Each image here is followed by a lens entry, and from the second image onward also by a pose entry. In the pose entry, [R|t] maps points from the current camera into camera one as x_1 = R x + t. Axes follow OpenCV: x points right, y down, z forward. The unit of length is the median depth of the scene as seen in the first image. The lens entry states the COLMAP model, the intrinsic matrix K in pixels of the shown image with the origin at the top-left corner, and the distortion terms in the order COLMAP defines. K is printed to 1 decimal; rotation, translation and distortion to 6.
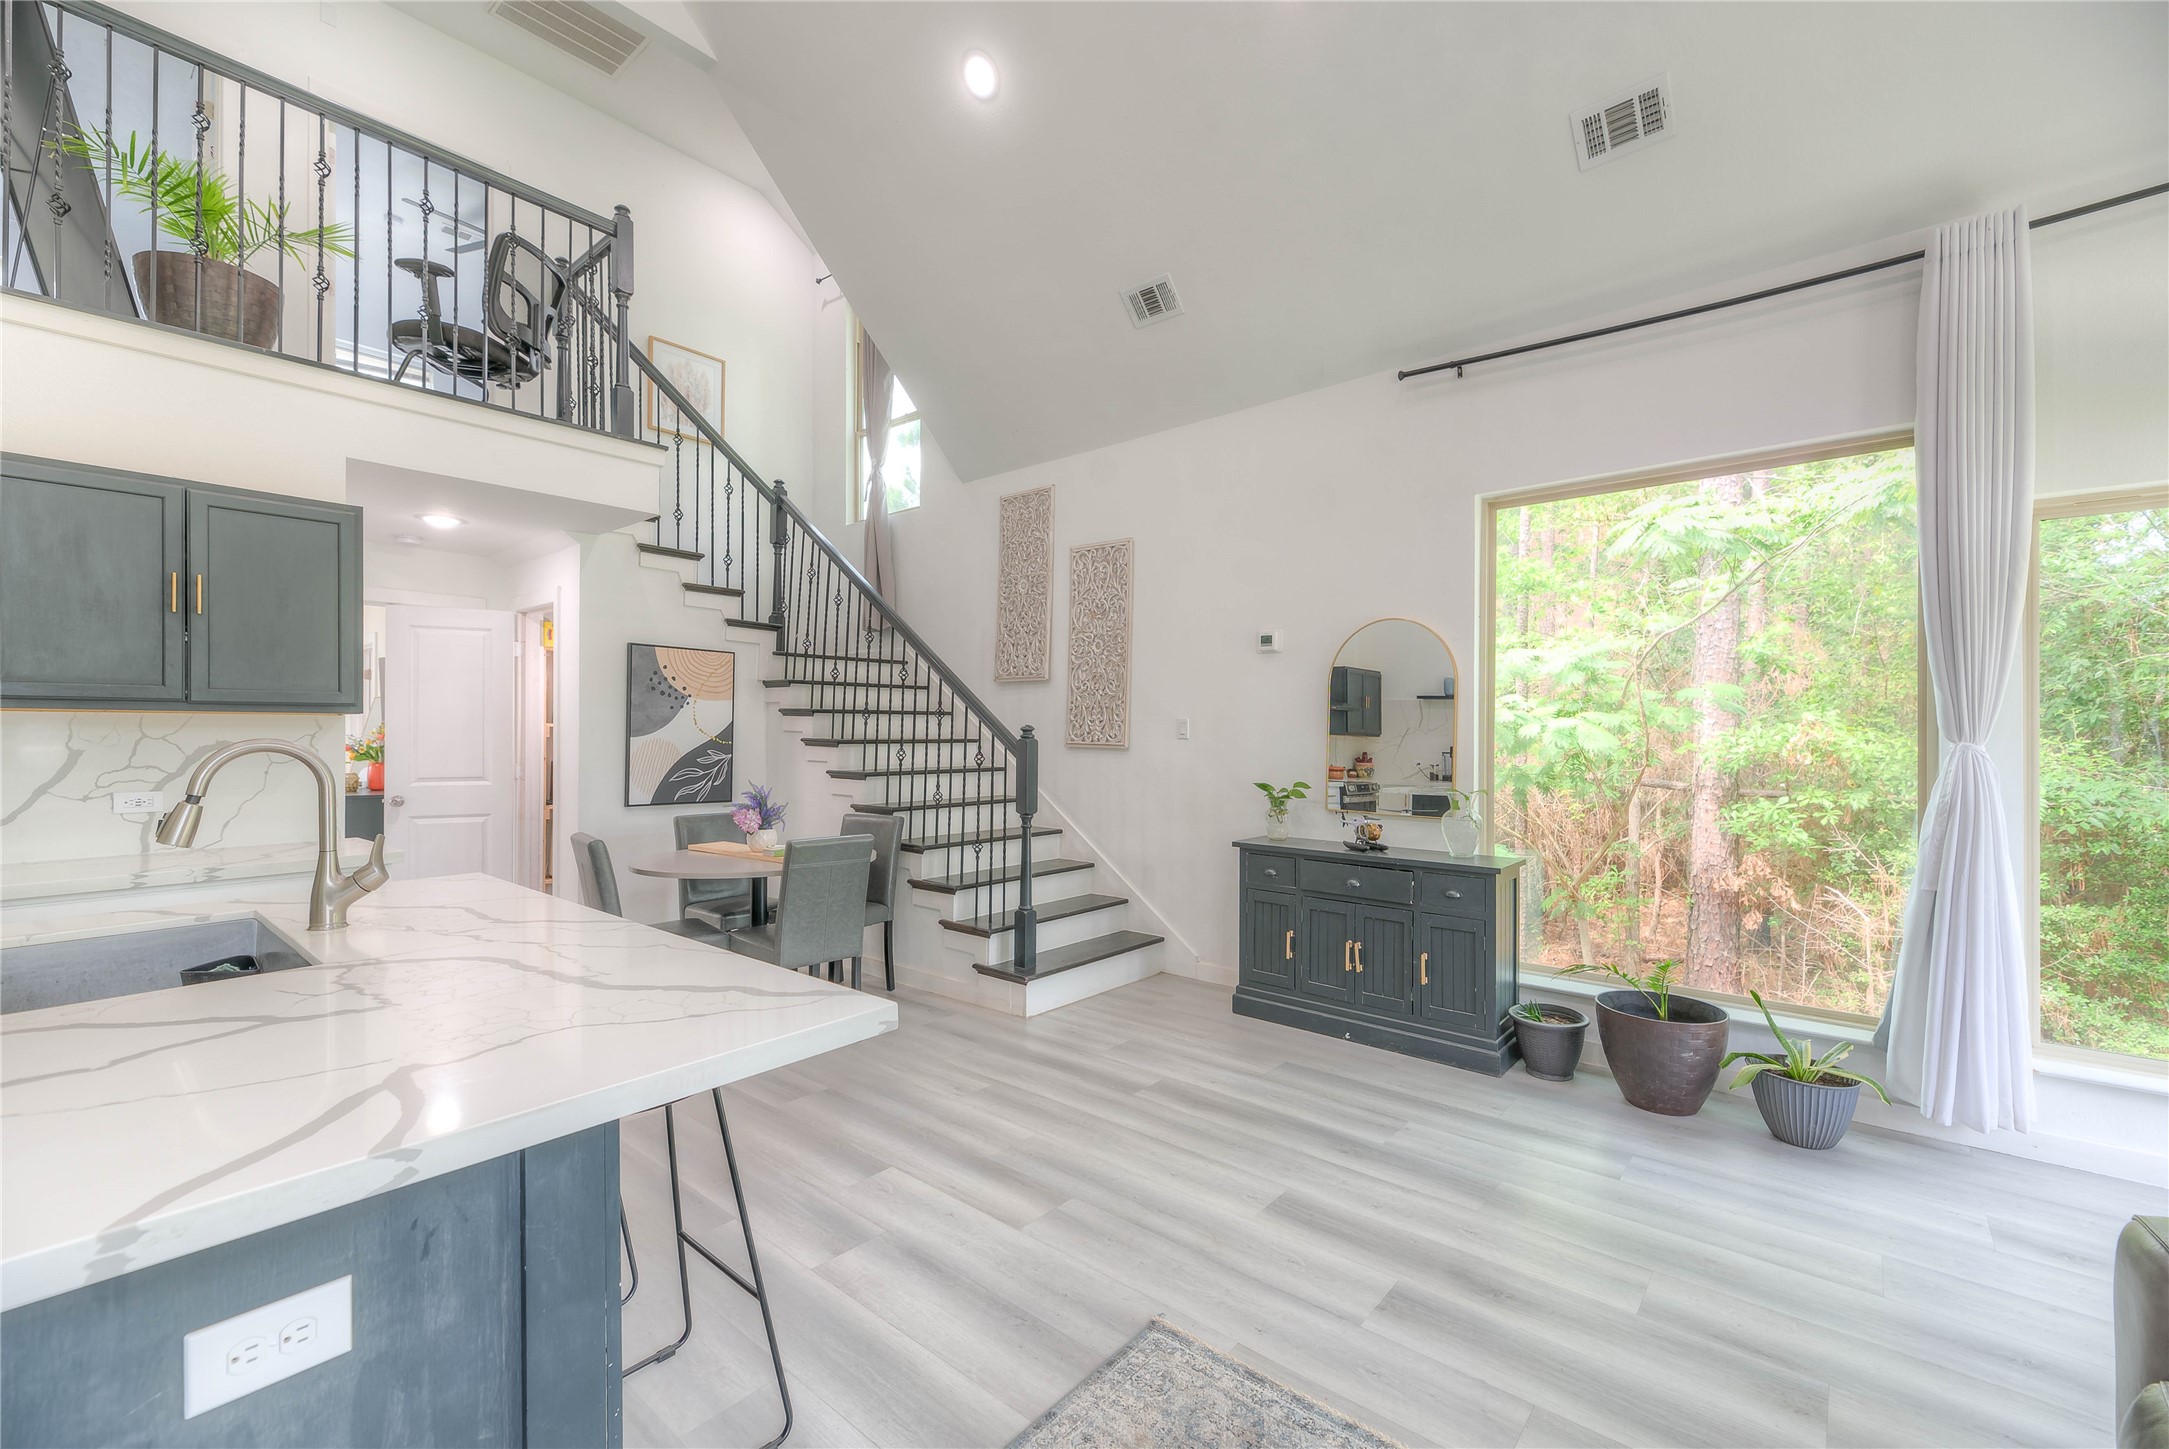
lens RADIAL K [[892.7, 0, 1107.6], [0, 892.7, 732.3], [0, 0, 1]] dist [0.012173, -0.001689]
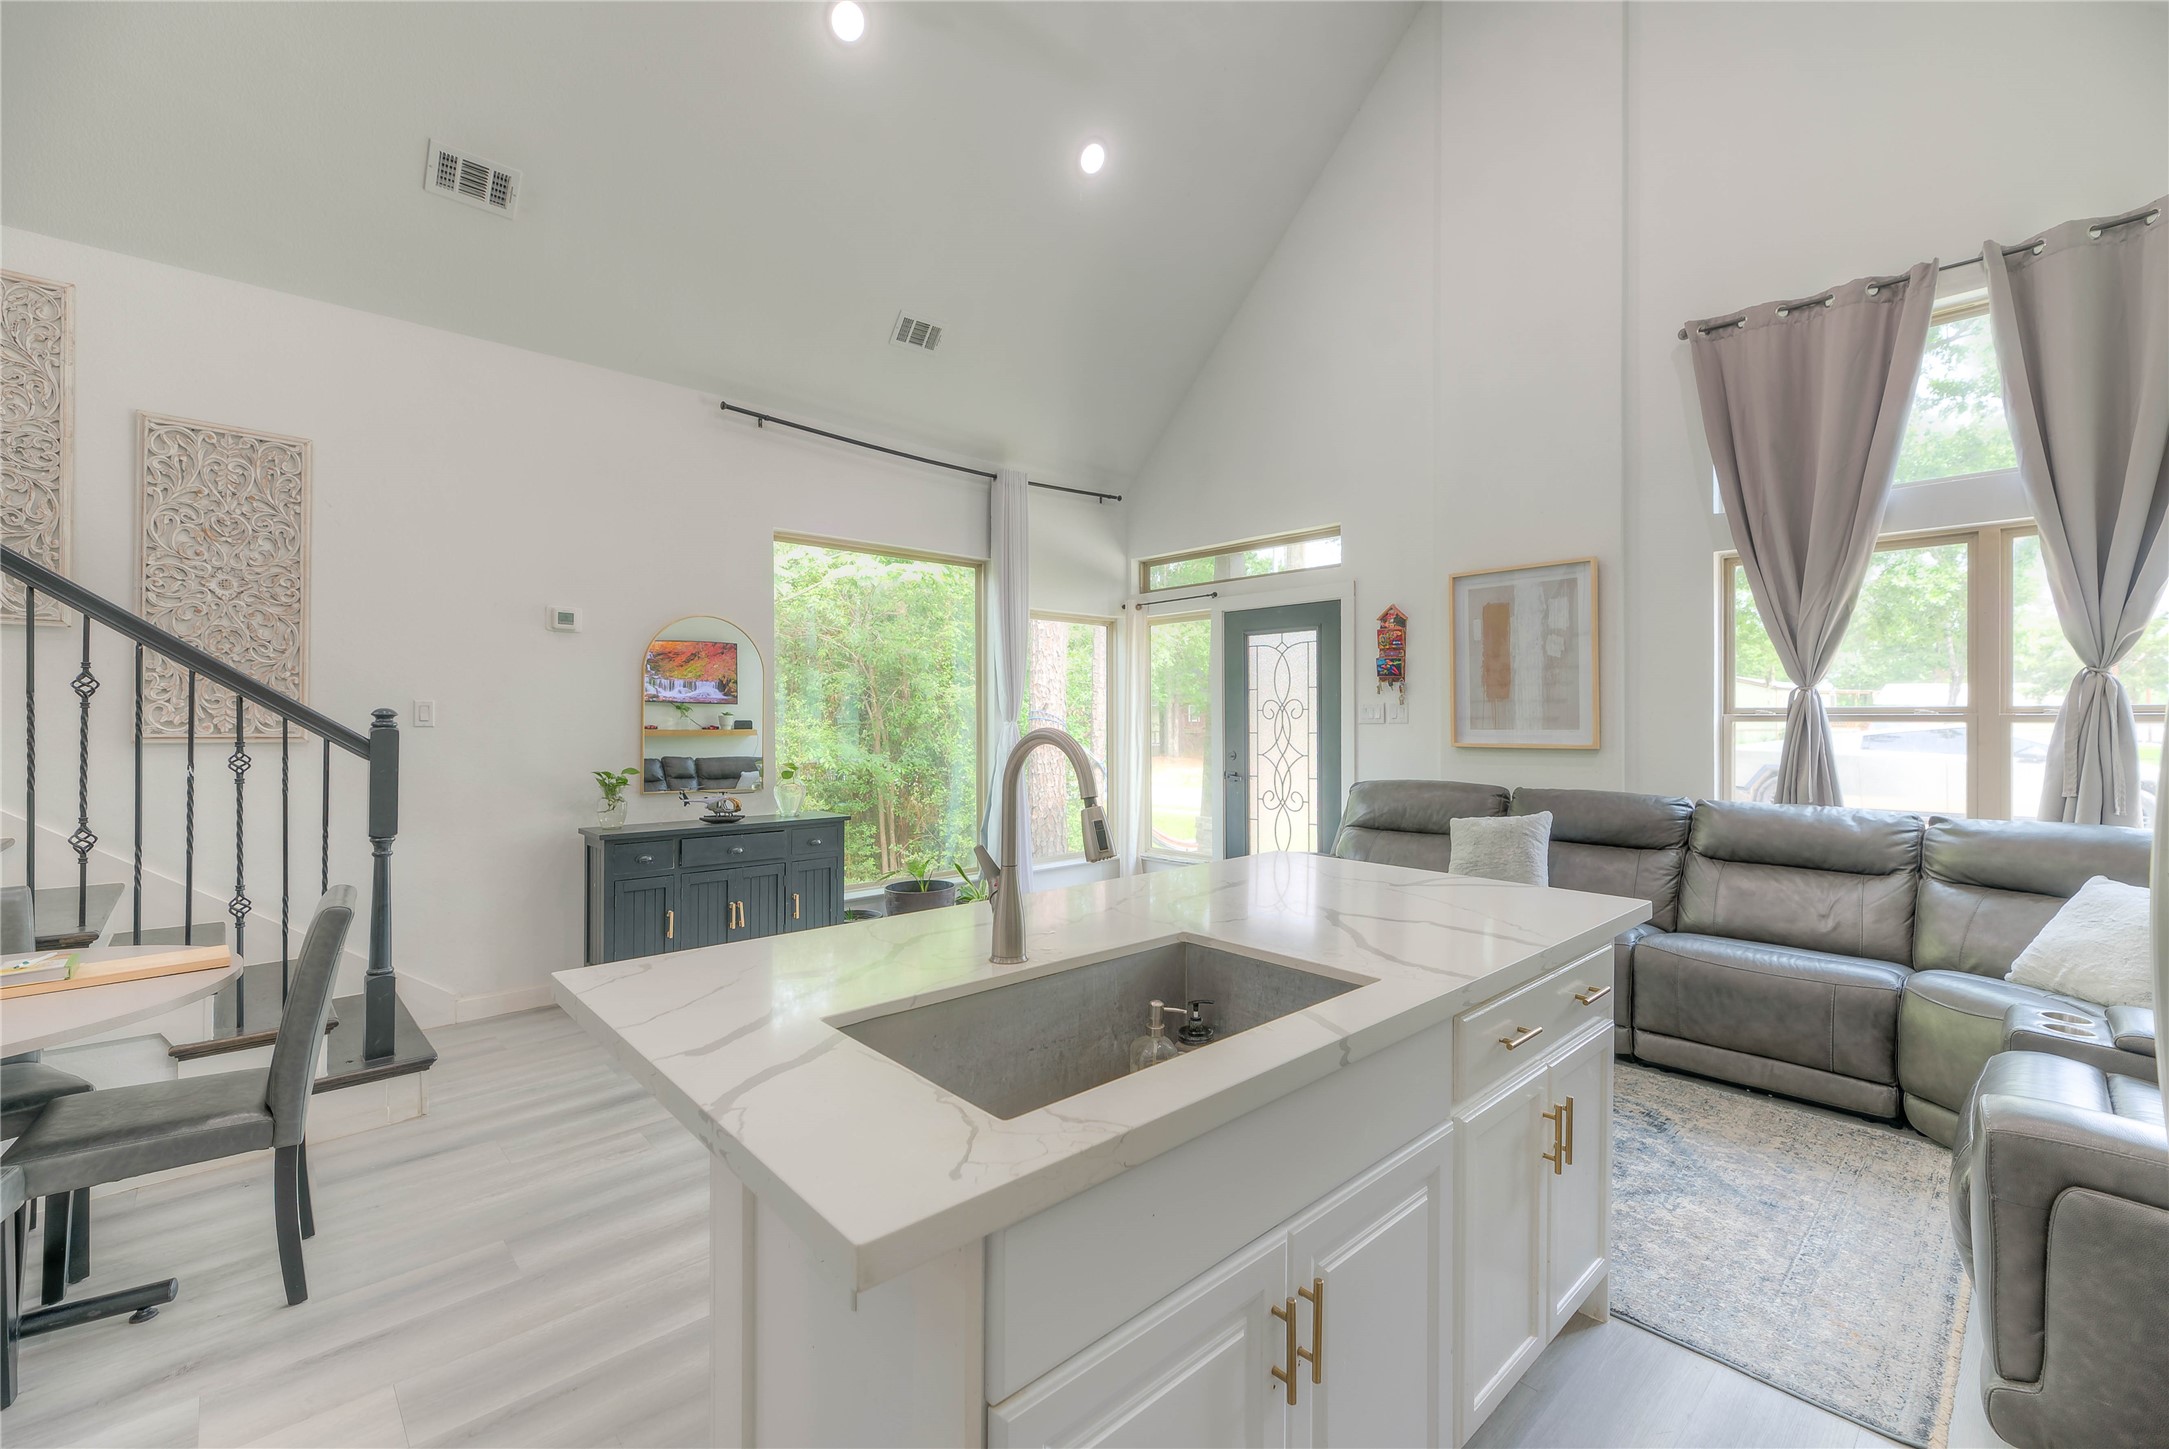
lens RADIAL K [[892.7, 0, 1098.6], [0, 892.7, 722.2], [0, 0, 1]] dist [0.012173, -0.001689]
pose [[0.131722, -0.005164, 0.991273, -1.016548], [0.000849, 0.999987, 0.005096, 0.001090], [-0.991286, 0.000170, 0.131725, 0.507106]]
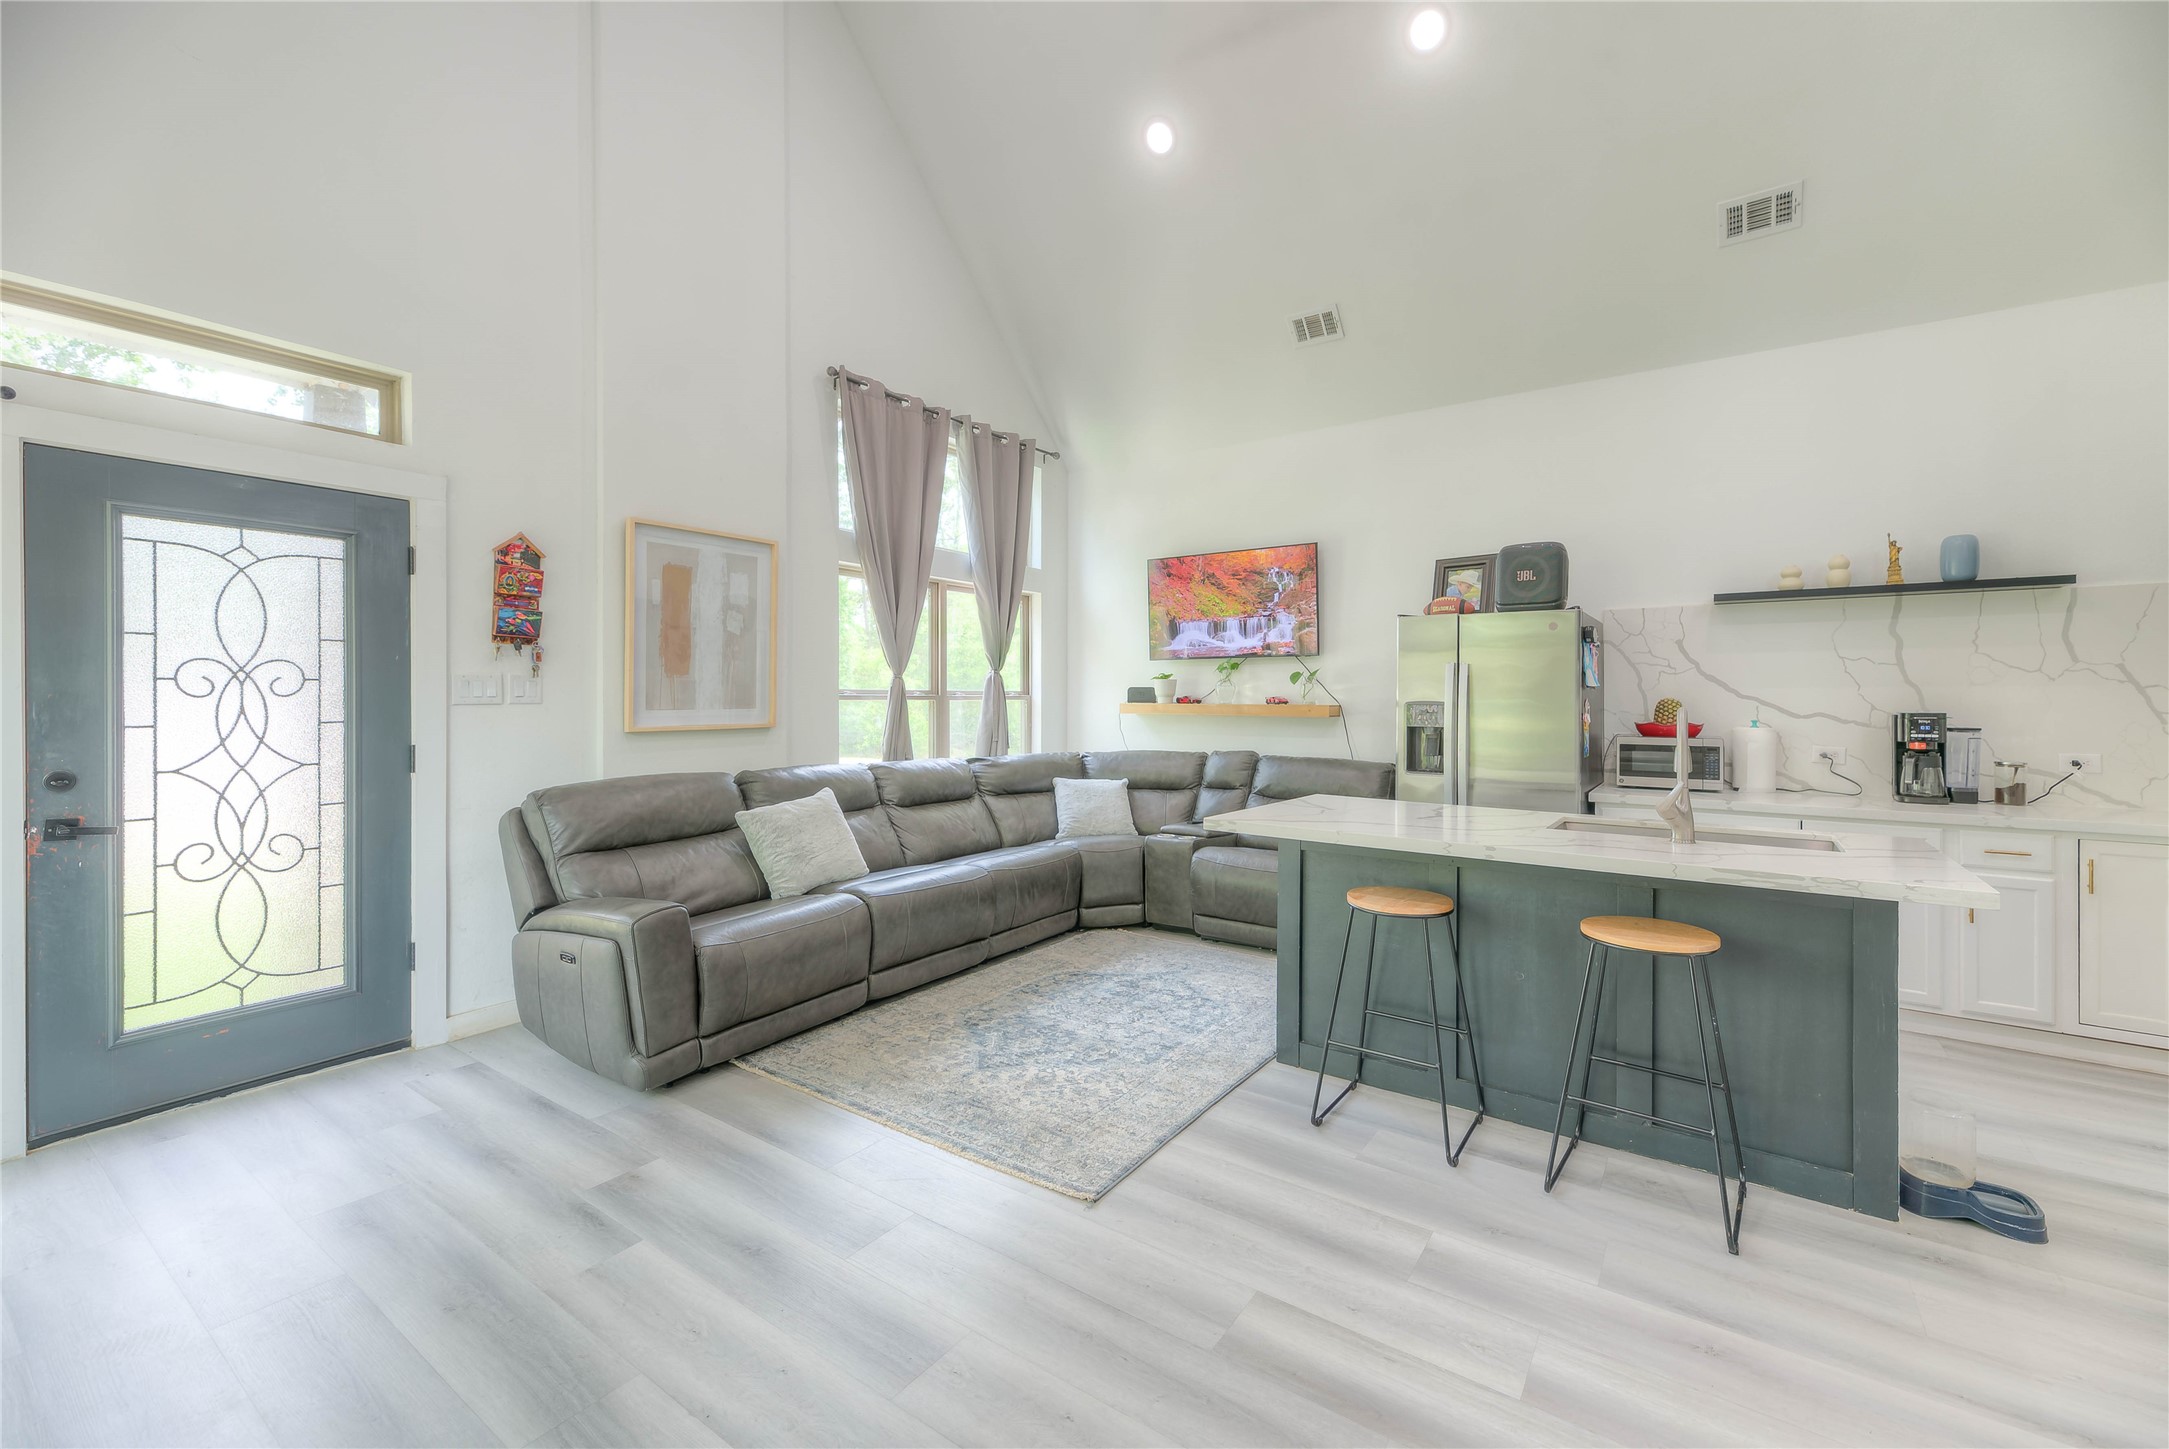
lens RADIAL K [[892.7, 0, 1096.1], [0, 892.7, 702.7], [0, 0, 1]] dist [0.012173, -0.001689]
pose [[-0.997180, -0.005656, -0.074838, 0.092333], [-0.006147, 0.999961, 0.006335, -0.001392], [0.074800, 0.006777, -0.997176, 1.430766]]
